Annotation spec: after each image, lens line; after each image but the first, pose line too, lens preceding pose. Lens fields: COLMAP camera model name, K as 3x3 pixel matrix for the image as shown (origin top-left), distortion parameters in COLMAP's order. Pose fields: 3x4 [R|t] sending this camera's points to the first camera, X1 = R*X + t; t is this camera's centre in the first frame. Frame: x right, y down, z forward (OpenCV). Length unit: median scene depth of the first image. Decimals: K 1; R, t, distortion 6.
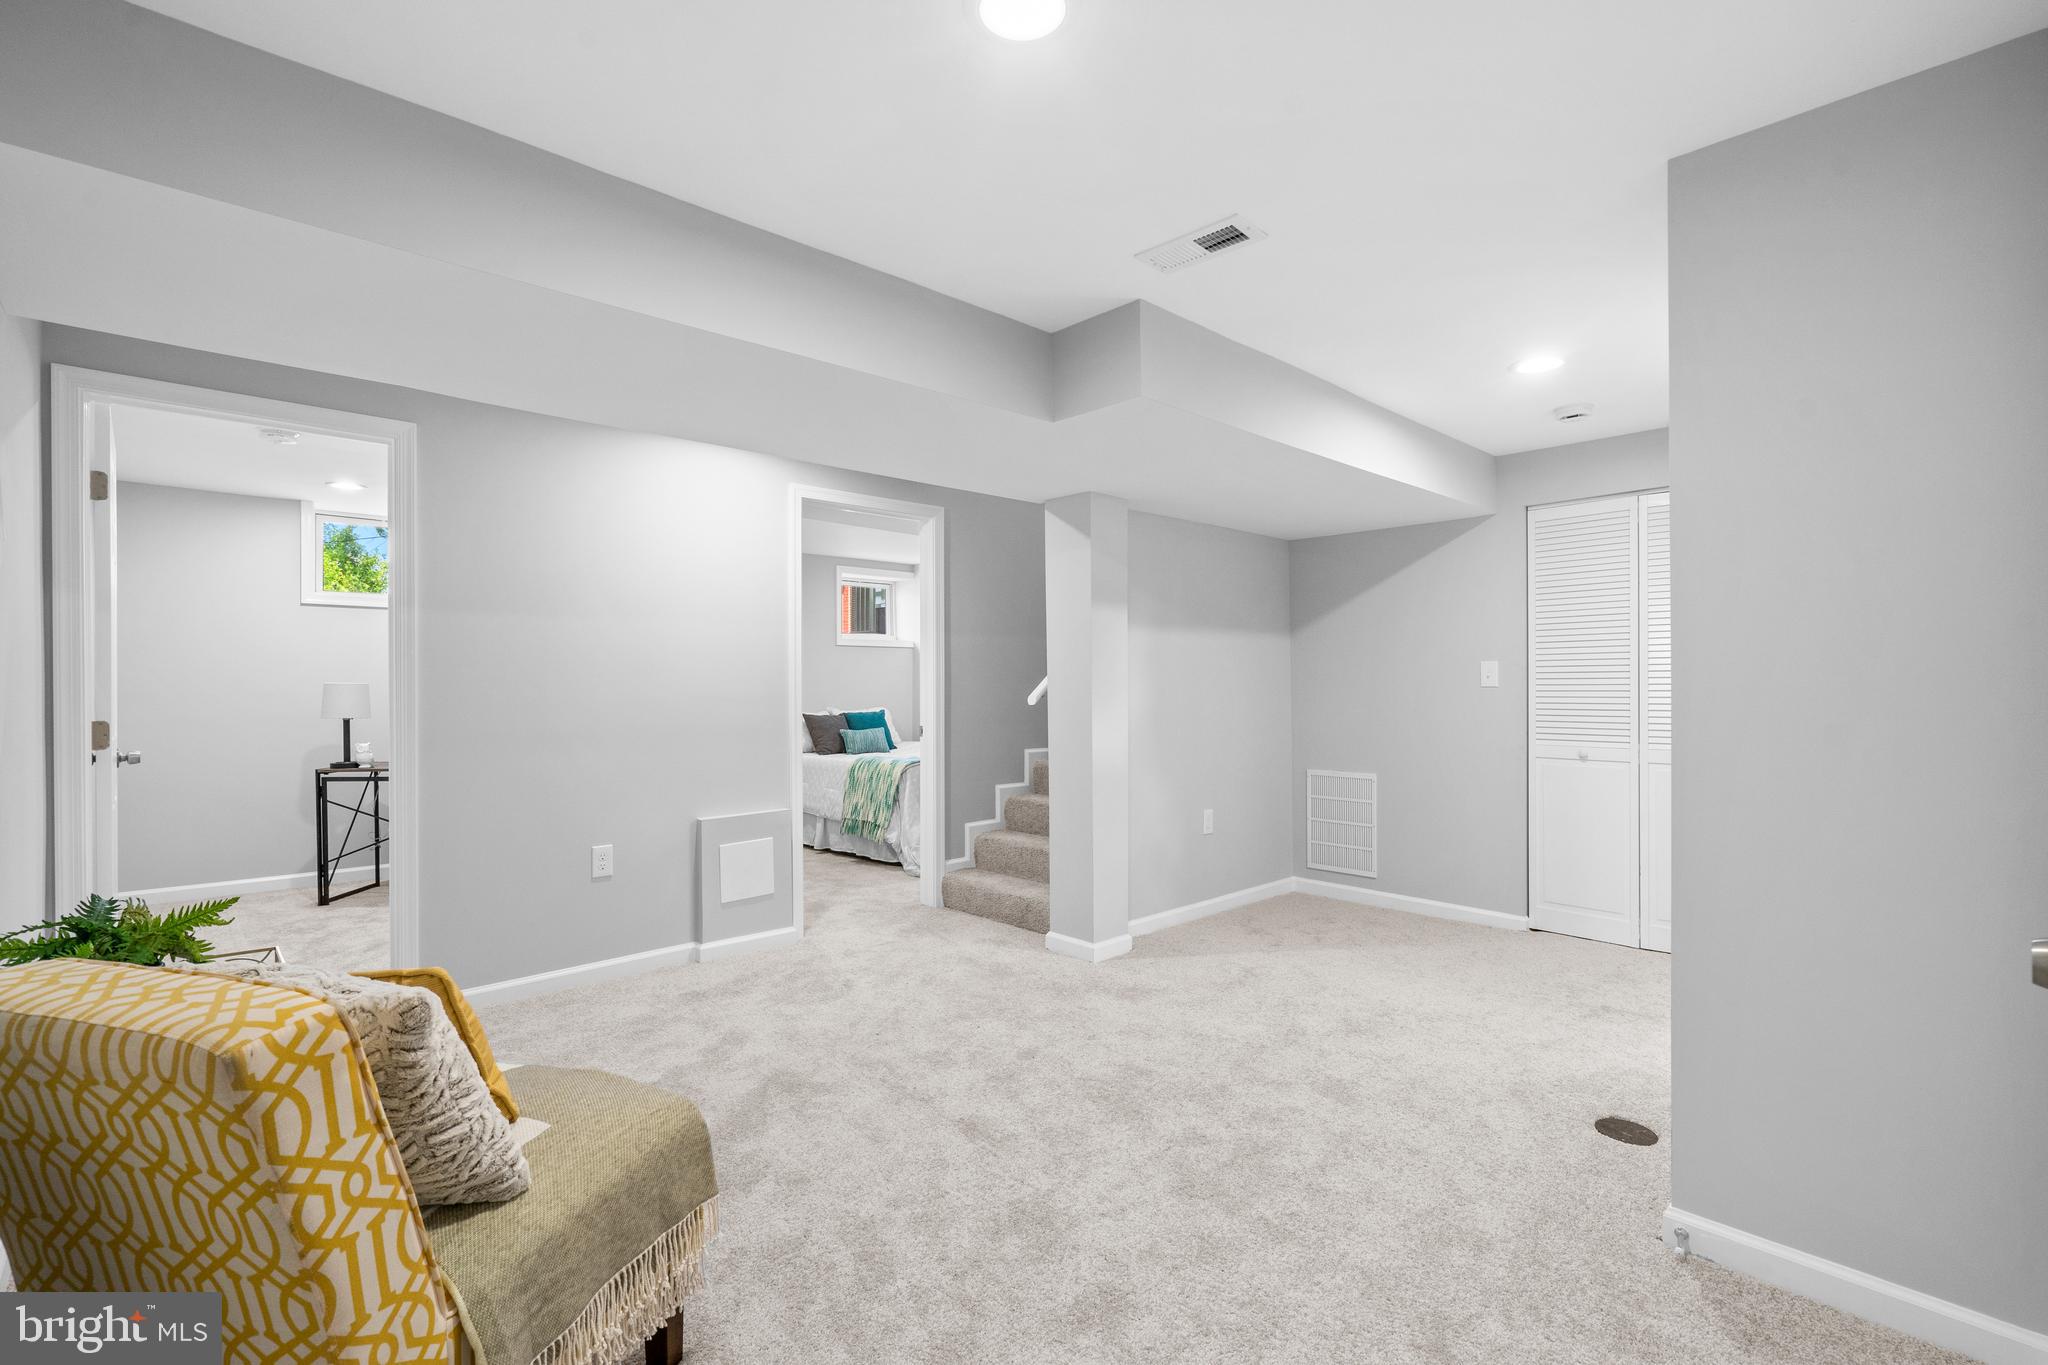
lens RADIAL K [[930.4, 0, 1020.8], [0, 930.4, 684.5], [0, 0, 1]] dist [-0.001477, 0.002005]
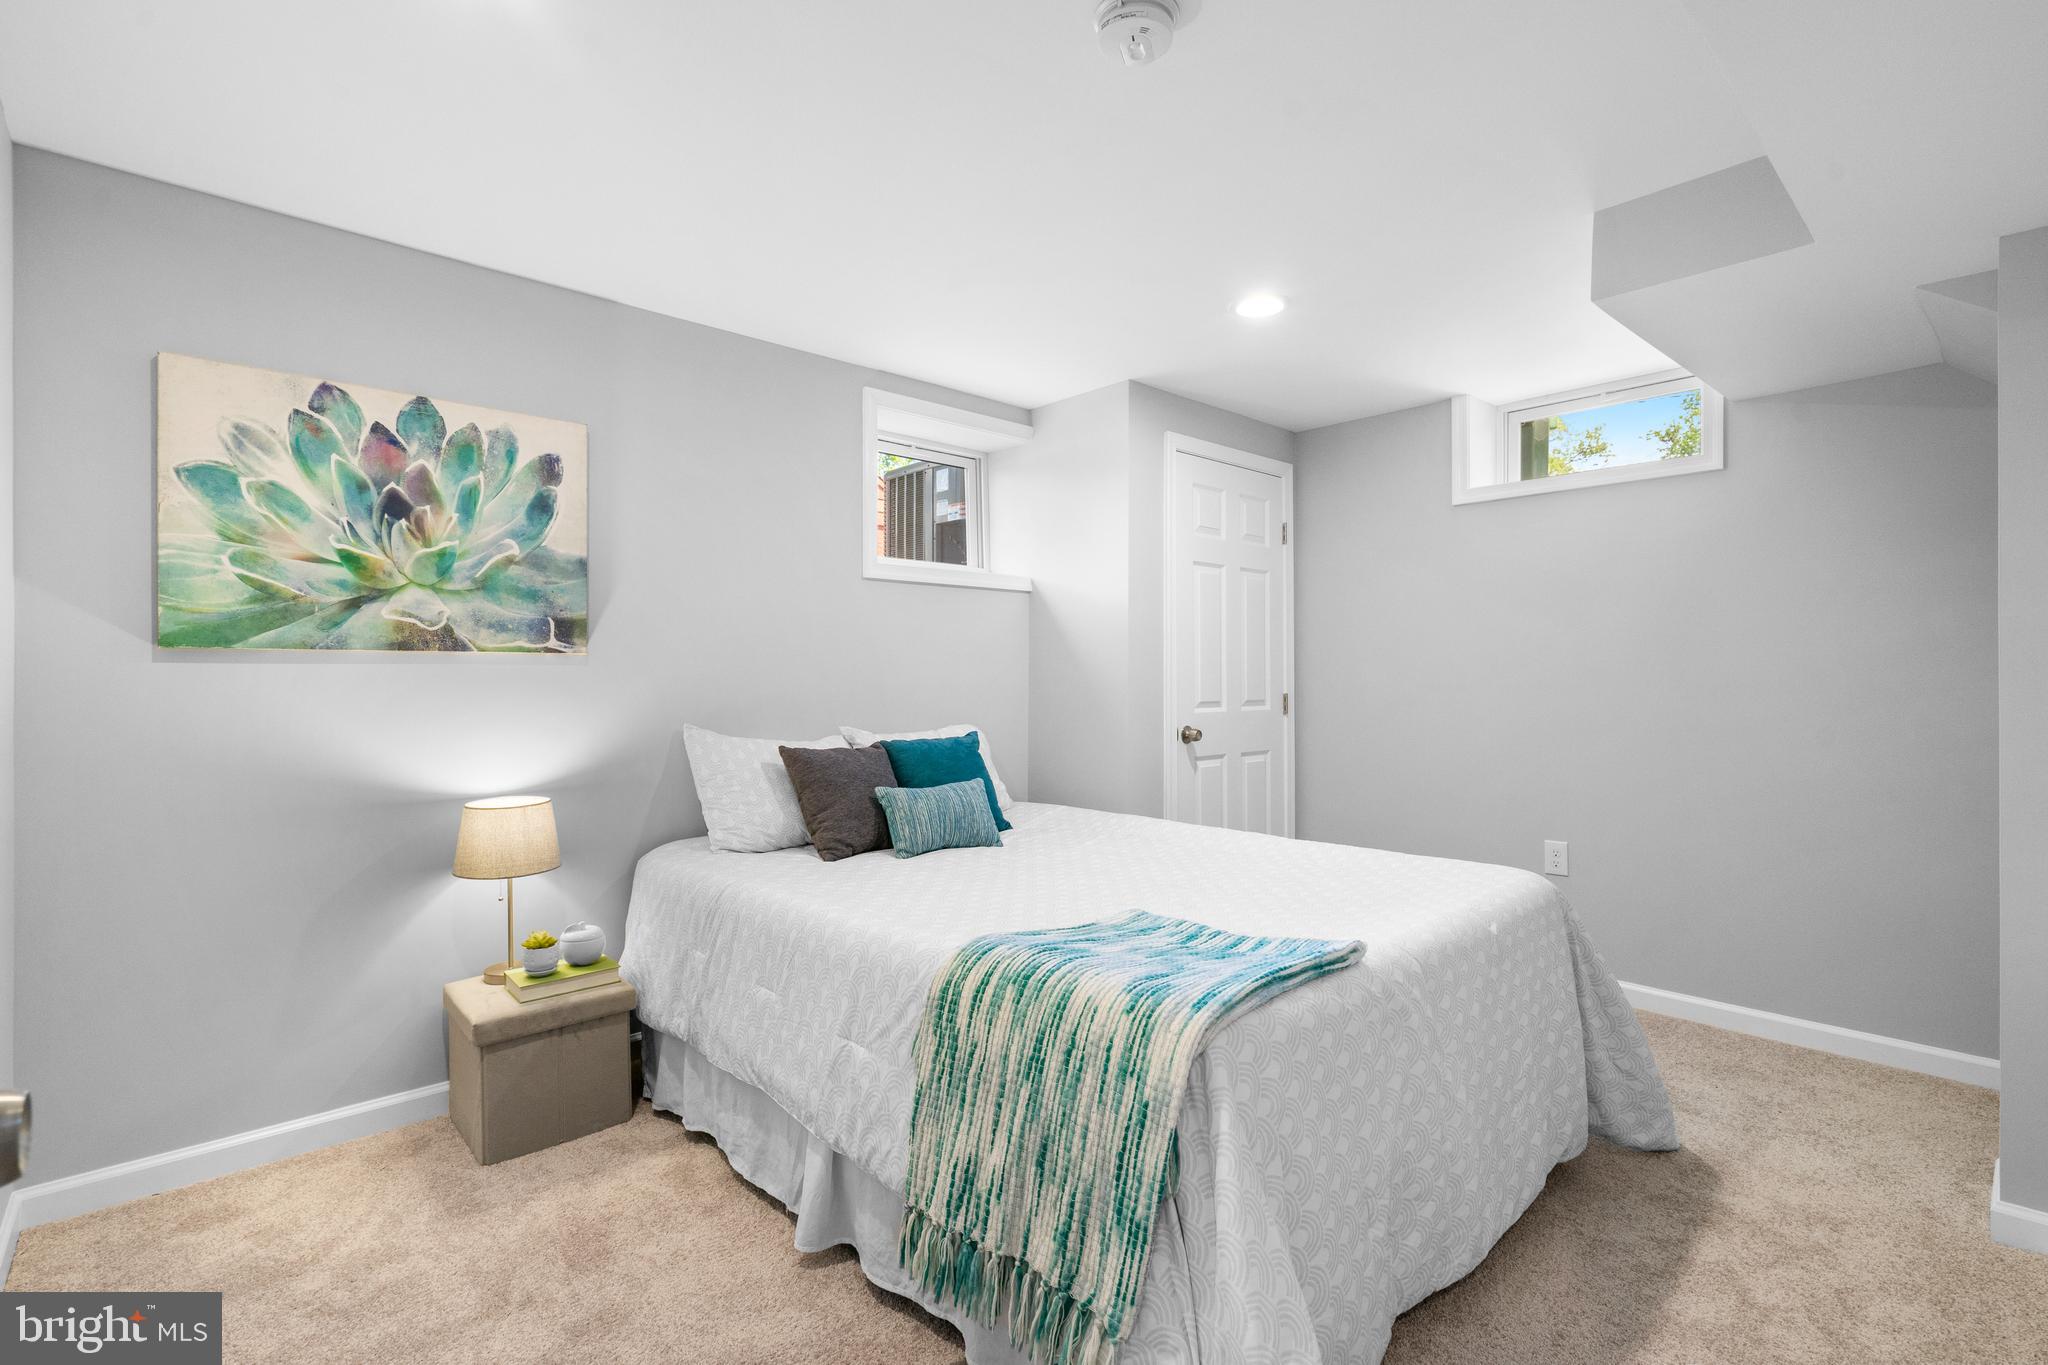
lens RADIAL K [[930.4, 0, 1028.2], [0, 930.4, 678.2], [0, 0, 1]] dist [-0.001477, 0.002005]
pose [[0.999998, 0.000728, -0.001869, -0.130439], [-0.000731, 0.999999, -0.001196, 0.003507], [0.001868, 0.001197, 0.999998, 0.615132]]
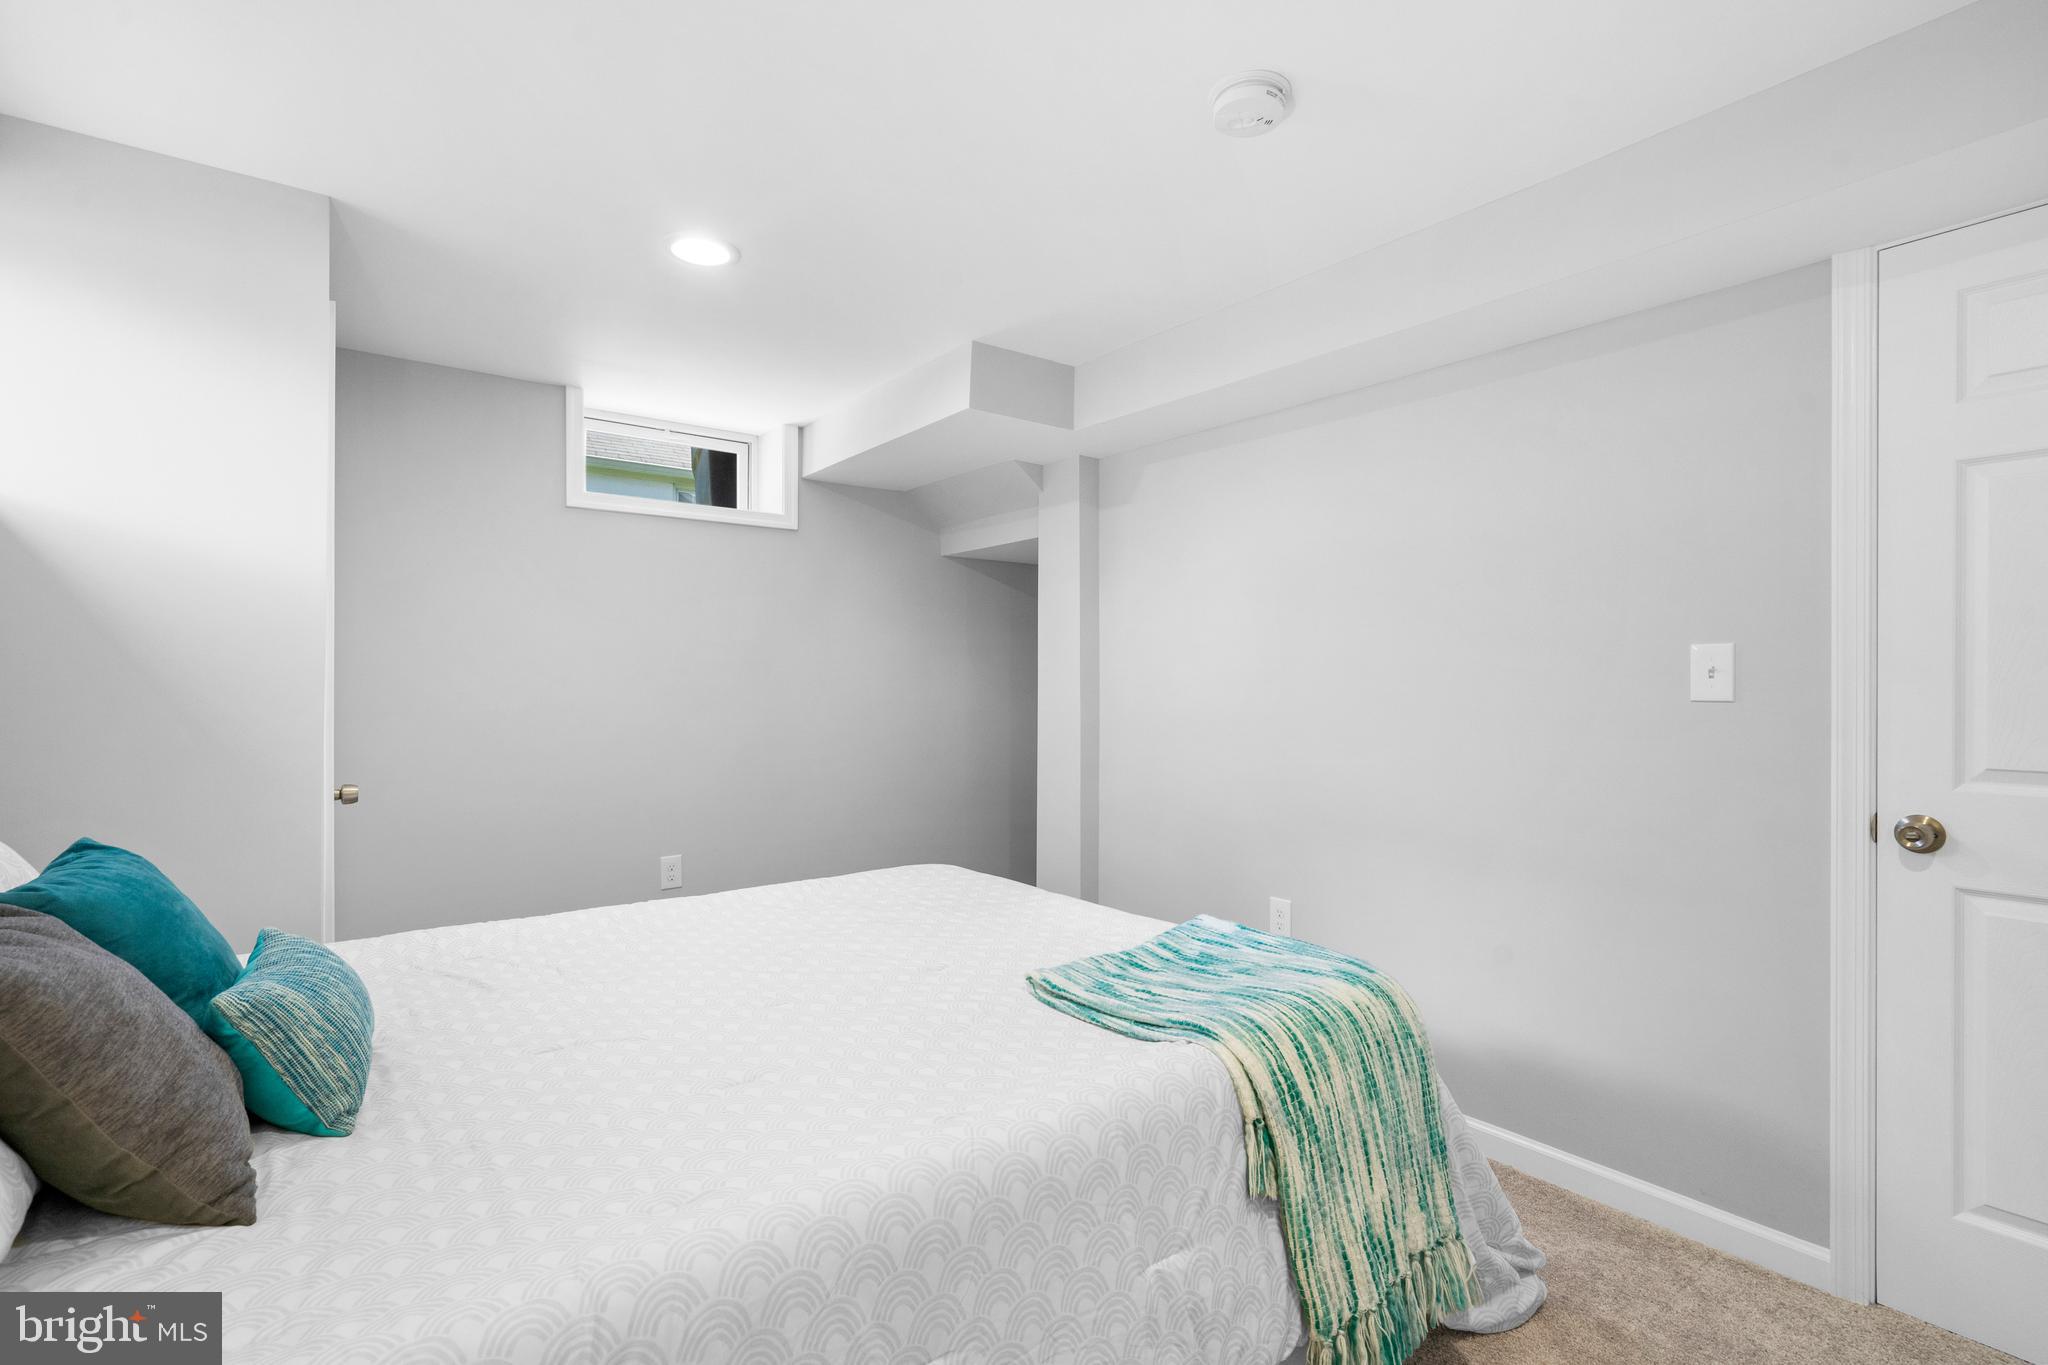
lens RADIAL K [[930.4, 0, 1023.7], [0, 930.4, 684.9], [0, 0, 1]] dist [-0.001477, 0.002005]
pose [[0.117784, 0.000516, 0.993039, -0.330842], [0.000126, 1.000000, -0.000534, -0.002332], [-0.993039, 0.000188, 0.117784, 0.850450]]
